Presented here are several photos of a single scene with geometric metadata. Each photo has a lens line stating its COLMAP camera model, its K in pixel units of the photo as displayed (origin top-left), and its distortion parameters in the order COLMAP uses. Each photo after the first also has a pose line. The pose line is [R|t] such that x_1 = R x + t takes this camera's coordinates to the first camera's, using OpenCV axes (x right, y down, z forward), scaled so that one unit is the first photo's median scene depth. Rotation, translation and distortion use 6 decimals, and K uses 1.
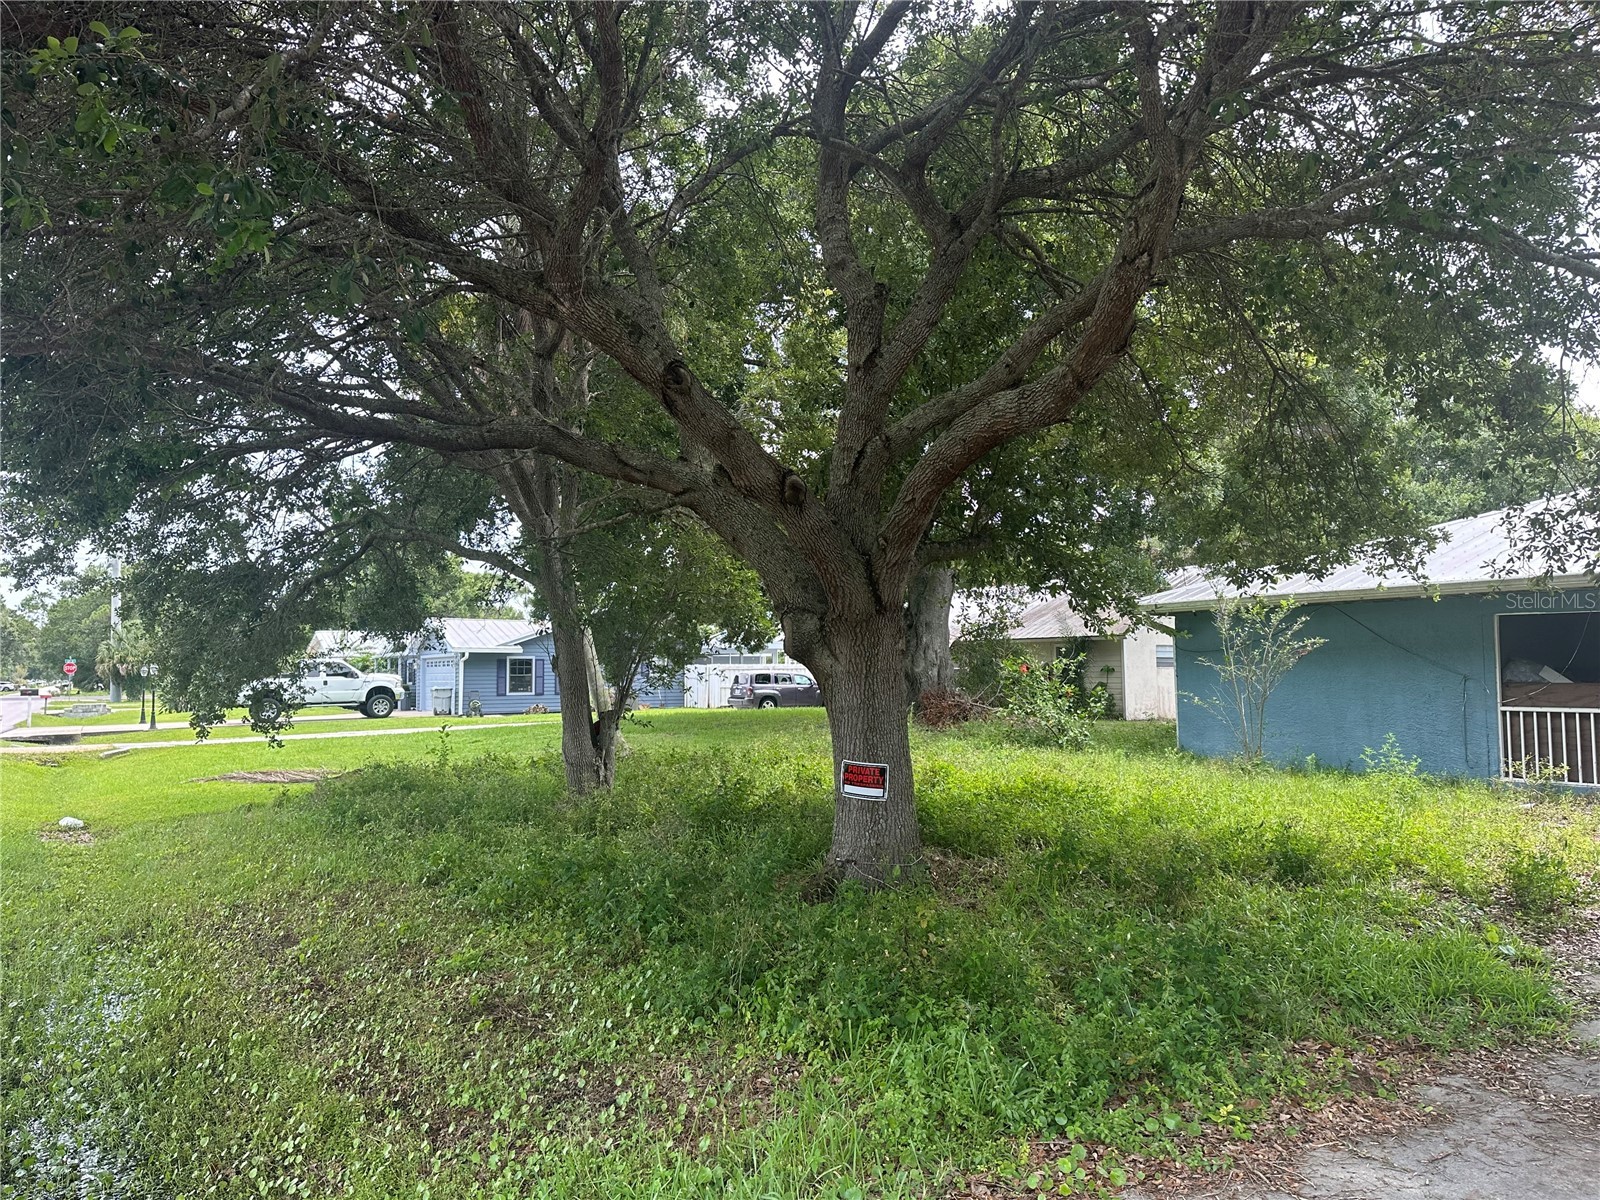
lens RADIAL K [[1113.7, 0, 802.0], [0, 1113.7, 603.3], [0, 0, 1]] dist [0.078060, -0.088457]
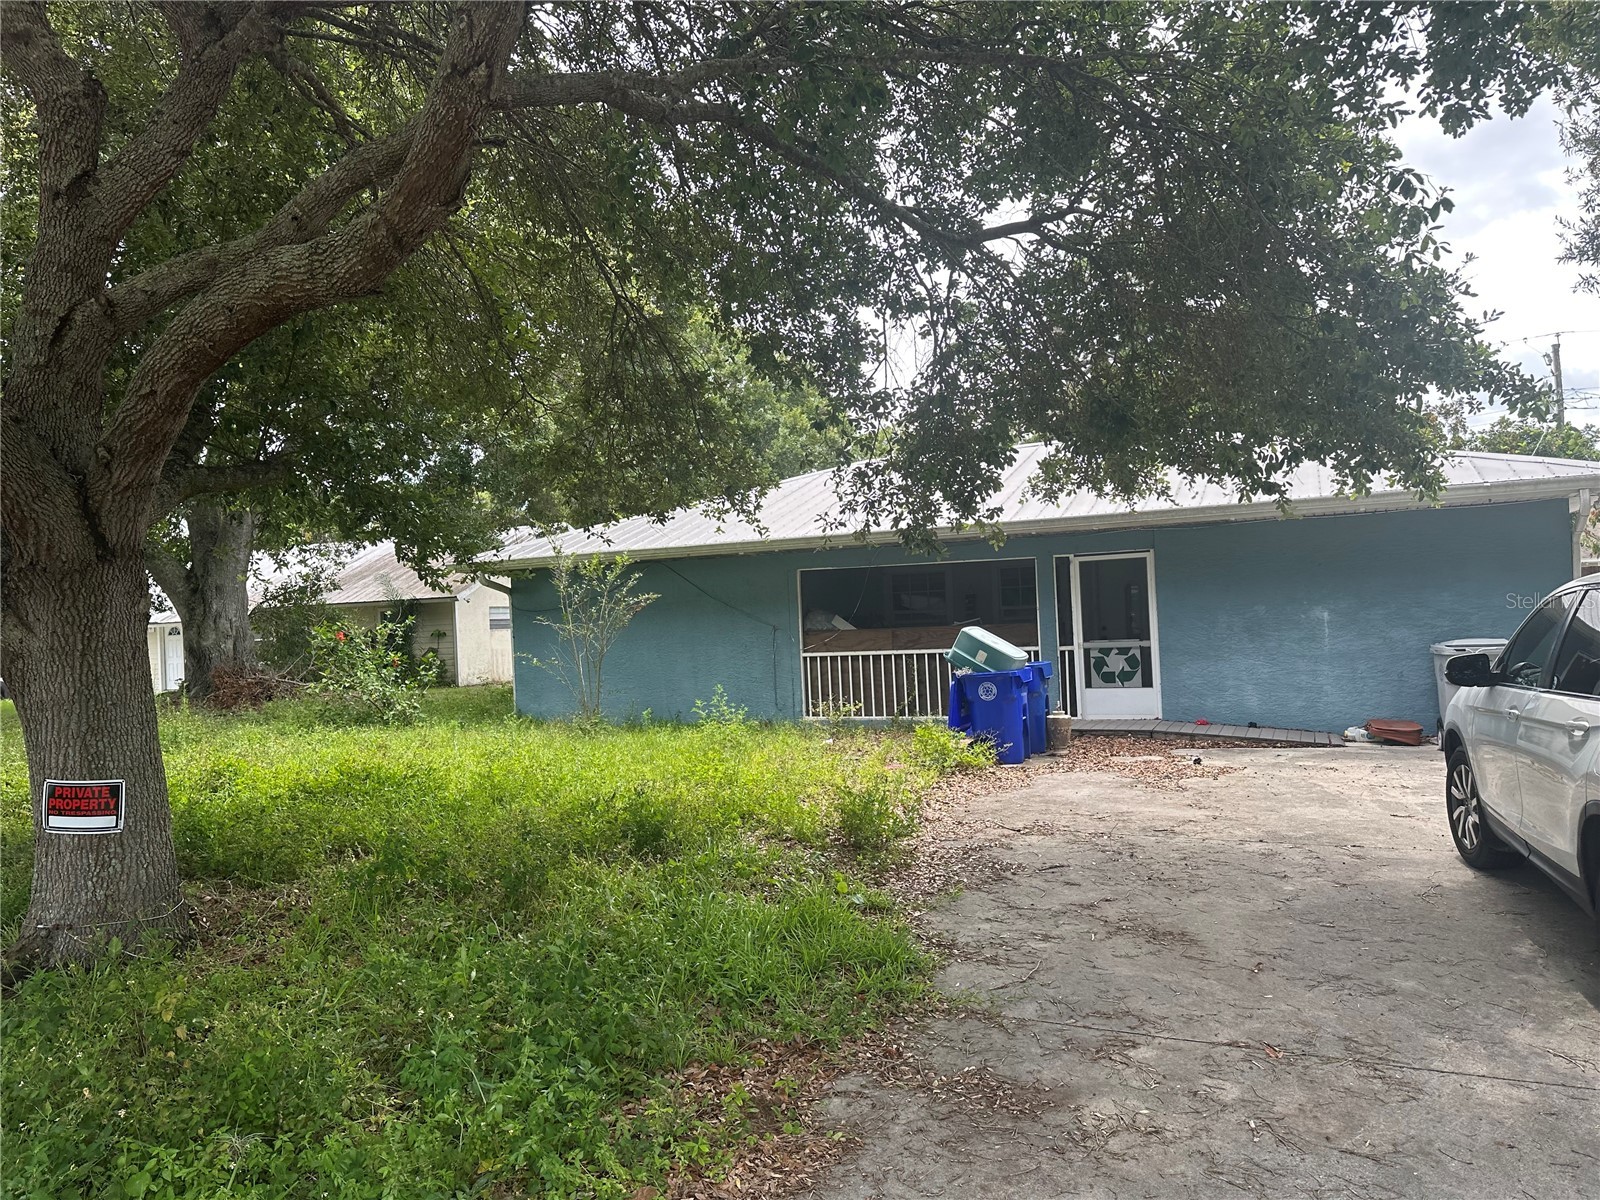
lens RADIAL K [[1113.7, 0, 802.0], [0, 1113.7, 603.3], [0, 0, 1]] dist [0.078060, -0.088457]
pose [[0.835699, -0.021852, 0.548754, 0.031738], [0.004454, 0.999445, 0.033015, 0.009622], [-0.549170, -0.025146, 0.835332, 0.126494]]
